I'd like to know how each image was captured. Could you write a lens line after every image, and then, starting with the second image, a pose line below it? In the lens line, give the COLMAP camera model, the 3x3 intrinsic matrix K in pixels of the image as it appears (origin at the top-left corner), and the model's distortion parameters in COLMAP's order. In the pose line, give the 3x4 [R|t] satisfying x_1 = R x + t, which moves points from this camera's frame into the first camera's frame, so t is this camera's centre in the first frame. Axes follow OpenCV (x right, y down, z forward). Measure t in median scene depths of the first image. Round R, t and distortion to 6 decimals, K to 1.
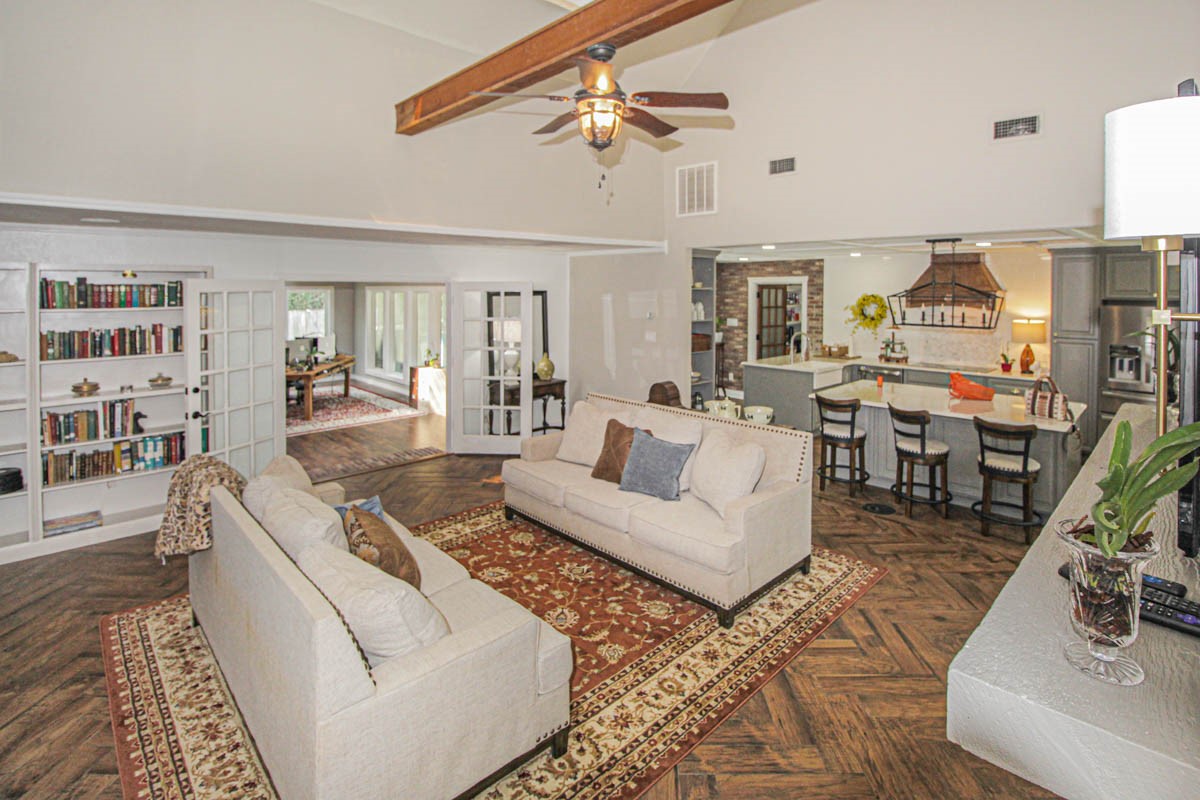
lens RADIAL K [[573.0, 0, 598.8], [0, 573.0, 294.7], [0, 0, 1]] dist [-0.000468, 0.000078]
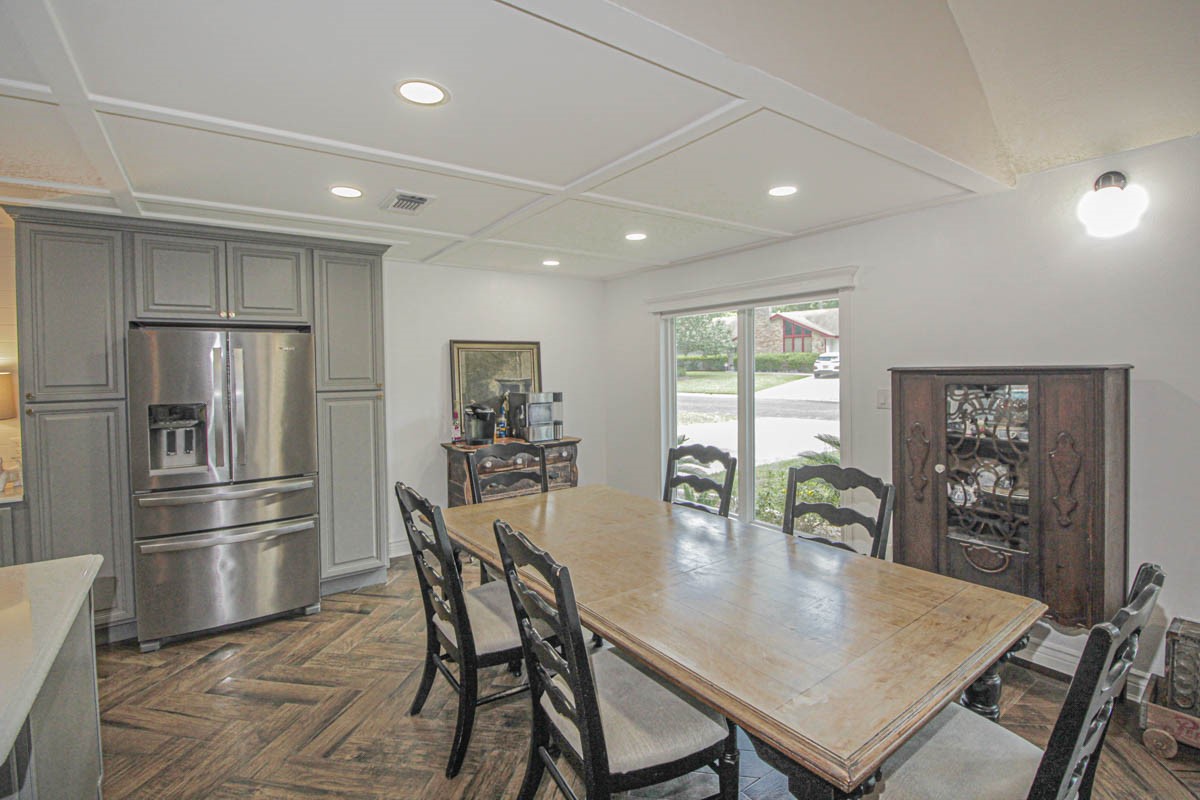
lens RADIAL K [[565.2, 0, 599.5], [0, 565.2, 381.2], [0, 0, 1]] dist [-0.002903, -0.000479]
pose [[0.158812, -0.027997, 0.986912, 0.480987], [0.026553, 0.999357, 0.024078, 0.067380], [-0.986952, 0.022382, 0.159453, 0.544602]]
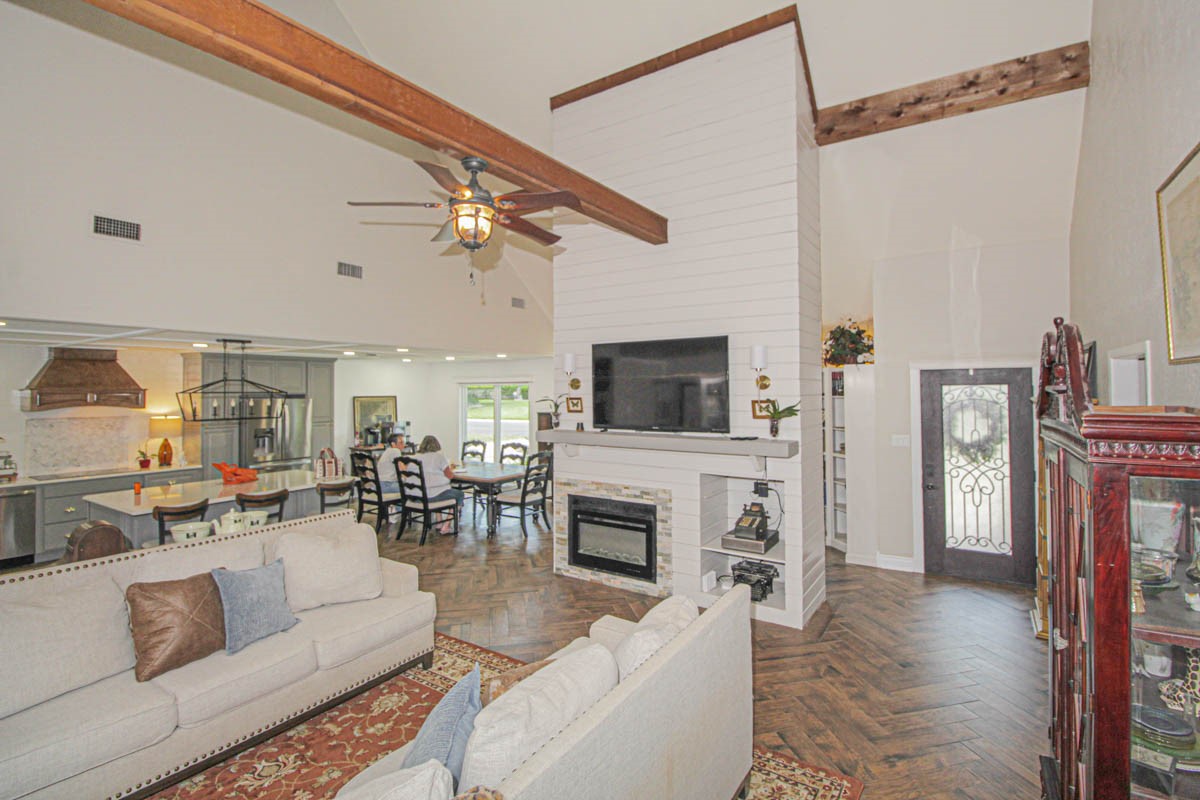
lens RADIAL K [[565.2, 0, 599.5], [0, 565.2, 381.2], [0, 0, 1]] dist [-0.002903, -0.000479]
pose [[-0.204392, 0.015512, 0.978766, -0.576445], [0.018416, 0.999758, -0.011999, 0.007773], [-0.978716, 0.015572, -0.204628, 0.515688]]
